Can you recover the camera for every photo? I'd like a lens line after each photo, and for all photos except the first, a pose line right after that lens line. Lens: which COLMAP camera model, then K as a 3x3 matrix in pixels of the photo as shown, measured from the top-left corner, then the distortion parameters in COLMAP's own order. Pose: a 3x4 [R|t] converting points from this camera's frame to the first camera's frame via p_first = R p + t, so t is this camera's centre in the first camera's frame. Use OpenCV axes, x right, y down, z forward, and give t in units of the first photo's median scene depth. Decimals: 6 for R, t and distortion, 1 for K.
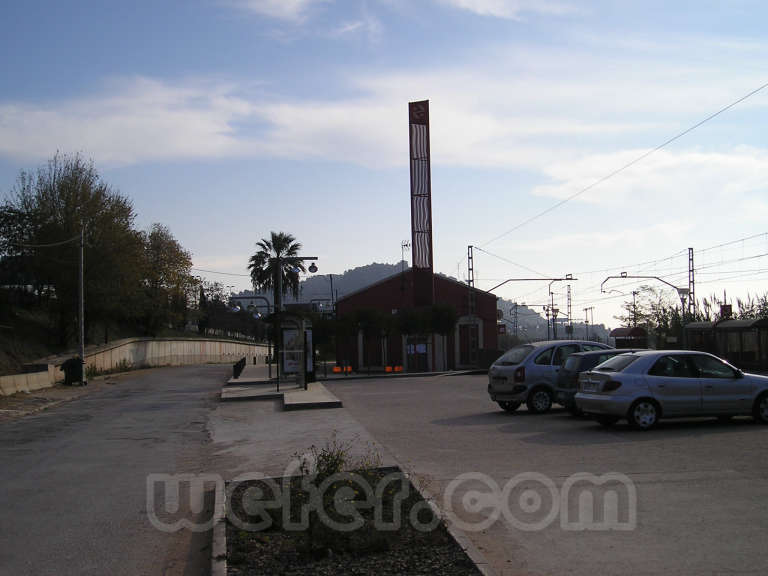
lens RADIAL K [[1011.8, 0, 384.0], [0, 1011.8, 288.0], [0, 0, 1]] dist [-0.010775, -0.611698]
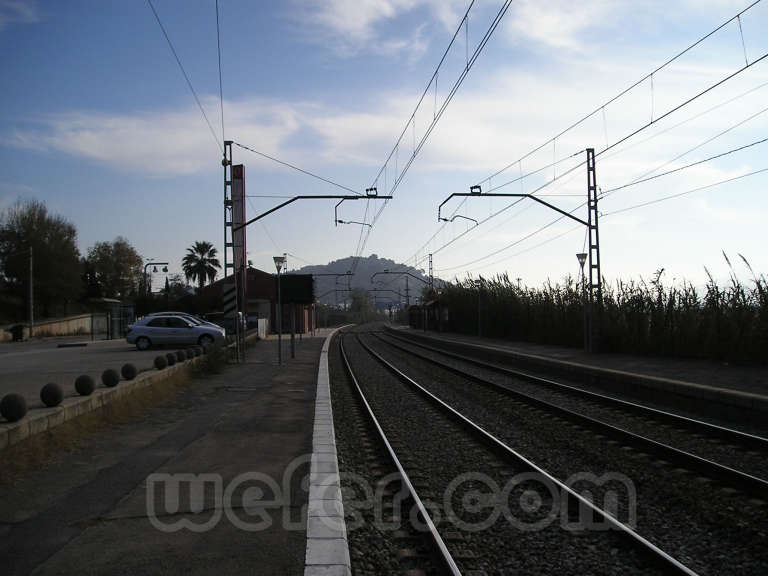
lens RADIAL K [[783.6, 0, 395.0], [0, 783.6, 292.8], [0, 0, 1]] dist [-0.133808, 0.078644]
pose [[0.999489, -0.004320, 0.031673, 0.212851], [0.003601, 0.999736, 0.022710, -0.007444], [-0.031762, -0.022584, 0.999240, -0.209936]]
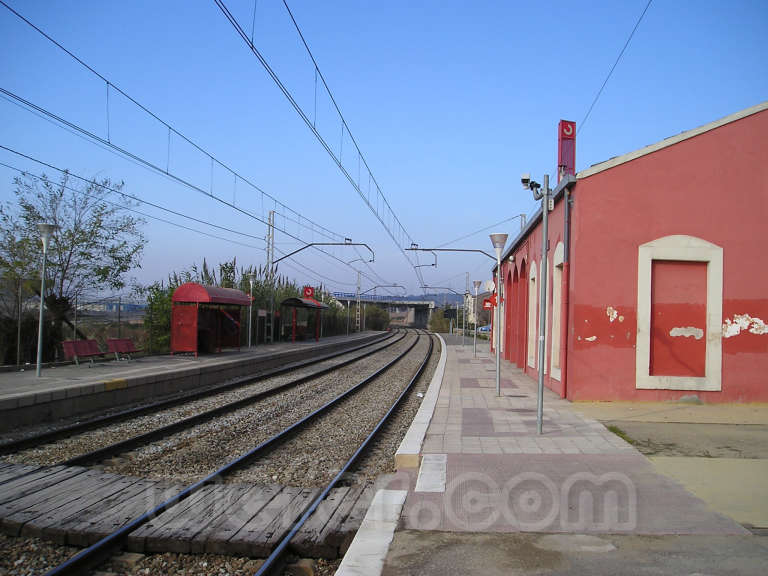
lens RADIAL K [[783.6, 0, 395.0], [0, 783.6, 292.8], [0, 0, 1]] dist [-0.133808, 0.078644]
pose [[-0.994685, -0.007629, 0.102677, 0.126223], [-0.016945, 0.995782, -0.090172, 0.093585], [-0.101556, -0.091432, -0.990619, 1.677022]]
